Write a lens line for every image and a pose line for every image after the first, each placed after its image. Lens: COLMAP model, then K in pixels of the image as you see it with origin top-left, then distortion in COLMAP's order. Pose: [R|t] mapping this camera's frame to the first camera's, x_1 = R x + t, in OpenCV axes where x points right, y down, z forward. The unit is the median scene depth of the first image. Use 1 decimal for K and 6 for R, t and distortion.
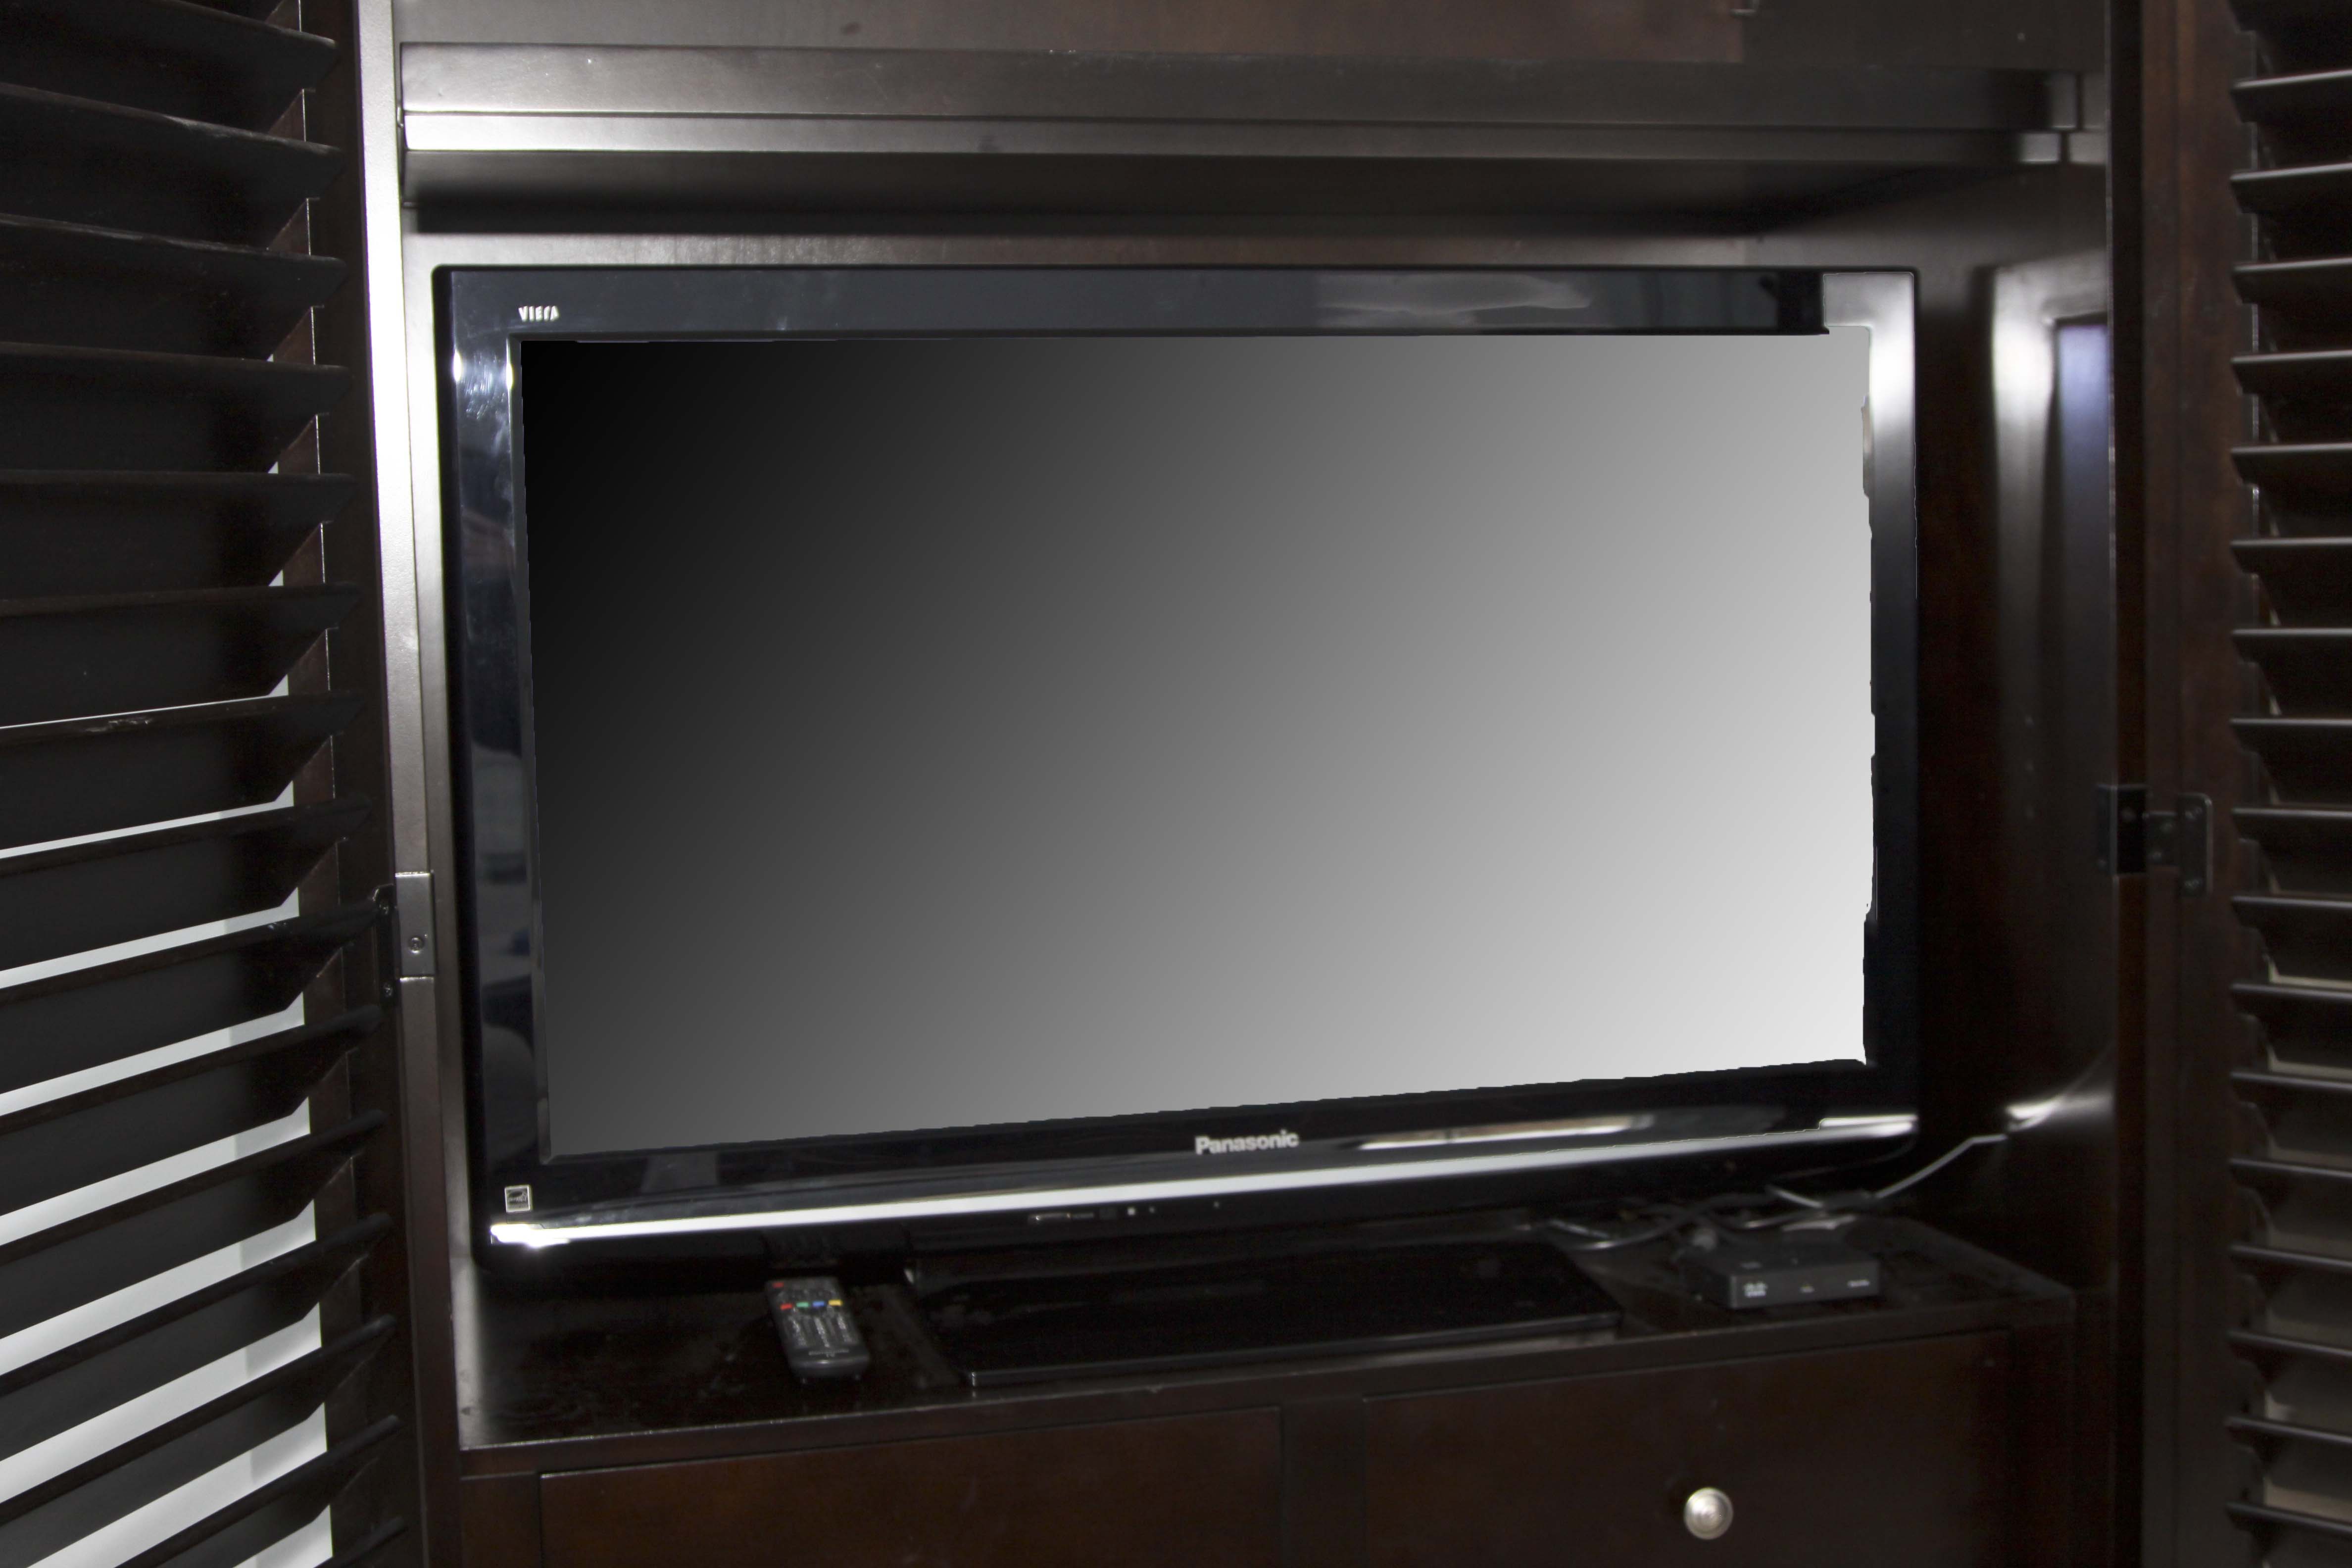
lens RADIAL K [[3016.4, 0, 1176.0], [0, 3016.4, 784.0], [0, 0, 1]] dist [-0.176875, -0.001903]
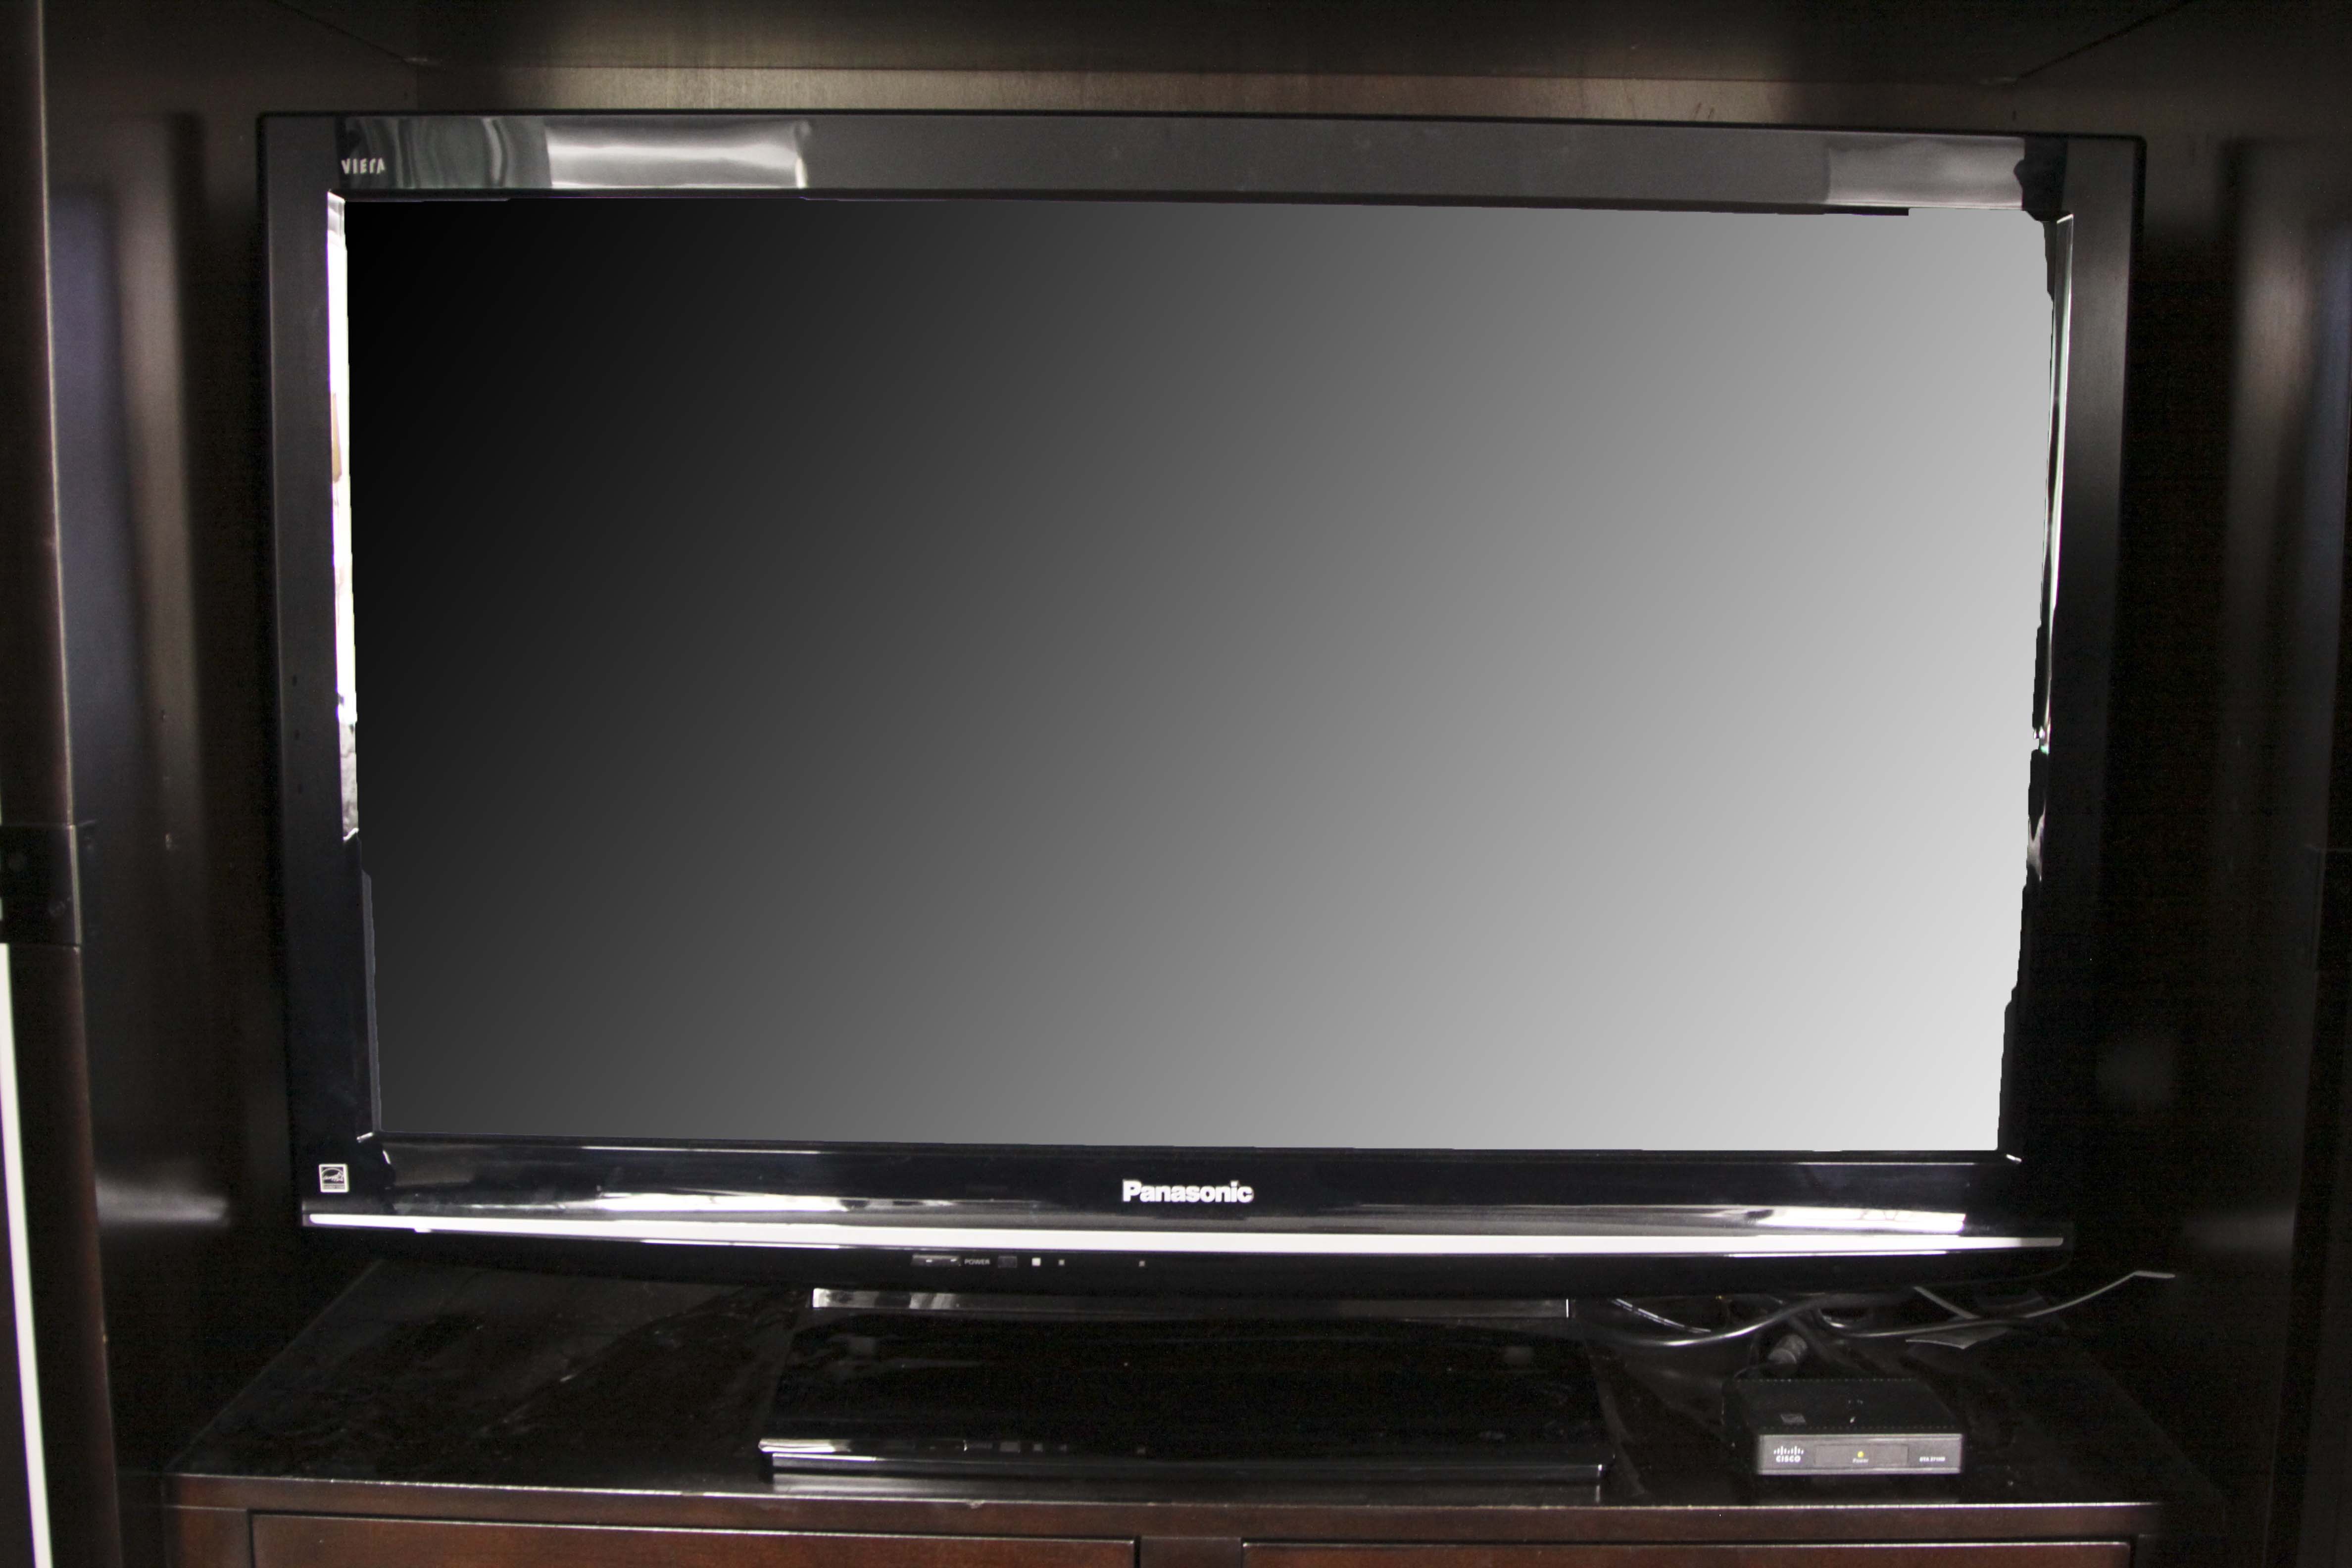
lens RADIAL K [[2701.2, 0, 1176.0], [0, 2701.2, 784.0], [0, 0, 1]] dist [-0.122556, -0.323092]
pose [[0.965438, 0.072888, -0.250231, 0.211442], [-0.055152, 0.995490, 0.077184, -0.052277], [0.254729, -0.060716, 0.965105, 0.317507]]
